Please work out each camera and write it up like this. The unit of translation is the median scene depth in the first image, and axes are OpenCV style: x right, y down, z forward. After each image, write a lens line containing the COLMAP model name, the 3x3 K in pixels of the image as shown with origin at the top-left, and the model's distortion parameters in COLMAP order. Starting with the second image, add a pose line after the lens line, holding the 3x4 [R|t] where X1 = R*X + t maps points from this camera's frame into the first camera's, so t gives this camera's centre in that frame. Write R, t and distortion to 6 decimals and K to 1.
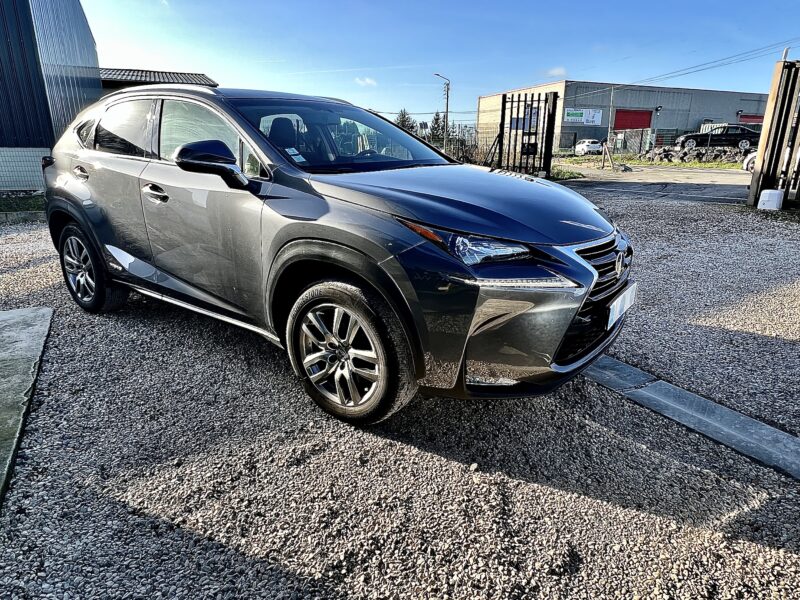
lens RADIAL K [[498.7, 0, 400.0], [0, 498.7, 300.0], [0, 0, 1]] dist [0.001522, 0.001984]
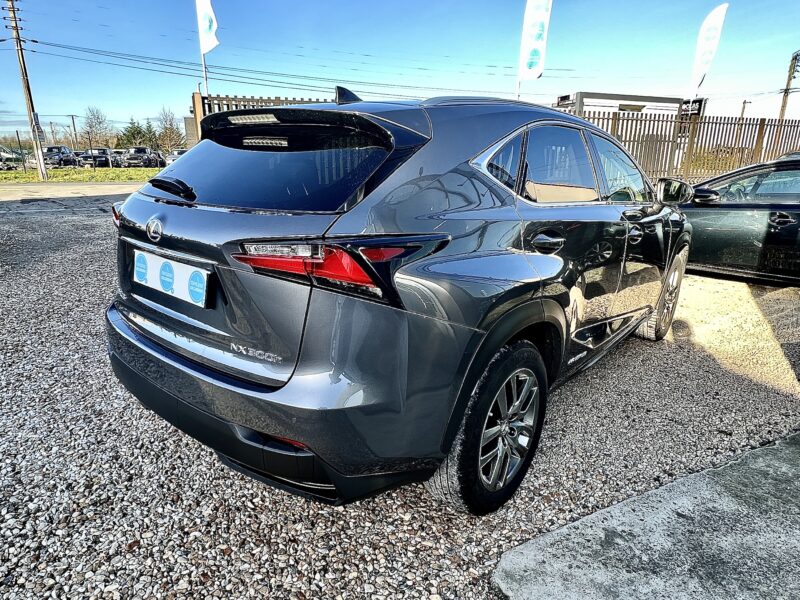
lens RADIAL K [[498.7, 0, 400.0], [0, 498.7, 300.0], [0, 0, 1]] dist [0.001522, 0.001984]
pose [[0.061712, -0.272576, 0.960153, -1.282747], [0.288323, 0.925843, 0.244304, -0.398220], [-0.955542, 0.261758, 0.135726, 1.160407]]
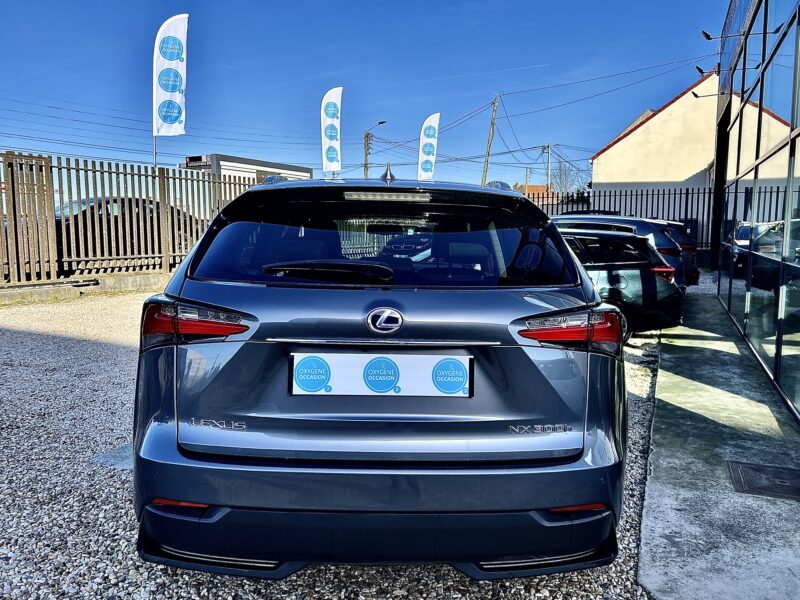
lens RADIAL K [[634.8, 0, 400.0], [0, 634.8, 300.0], [0, 0, 1]] dist [0.018714, -0.000677]
pose [[-0.606376, -0.091159, 0.789935, -1.232541], [0.228599, 0.931487, 0.282973, -0.575807], [-0.761610, 0.352167, -0.543993, 1.714675]]
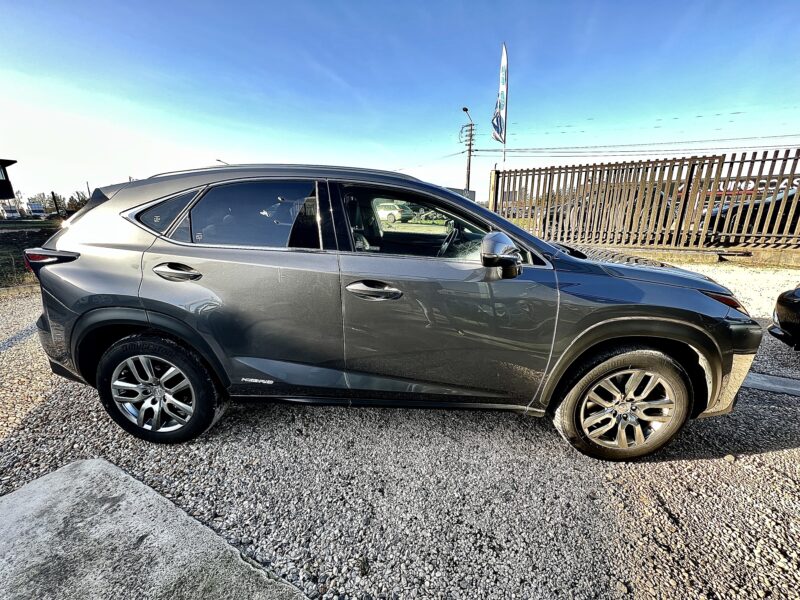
lens RADIAL K [[316.9, 0, 400.0], [0, 316.9, 300.0], [0, 0, 1]] dist [-0.001165, 0.000255]
pose [[0.832216, -0.151631, 0.533315, -0.653102], [0.165923, 0.985907, 0.021395, -0.175297], [-0.529043, 0.070684, 0.845646, 0.443247]]
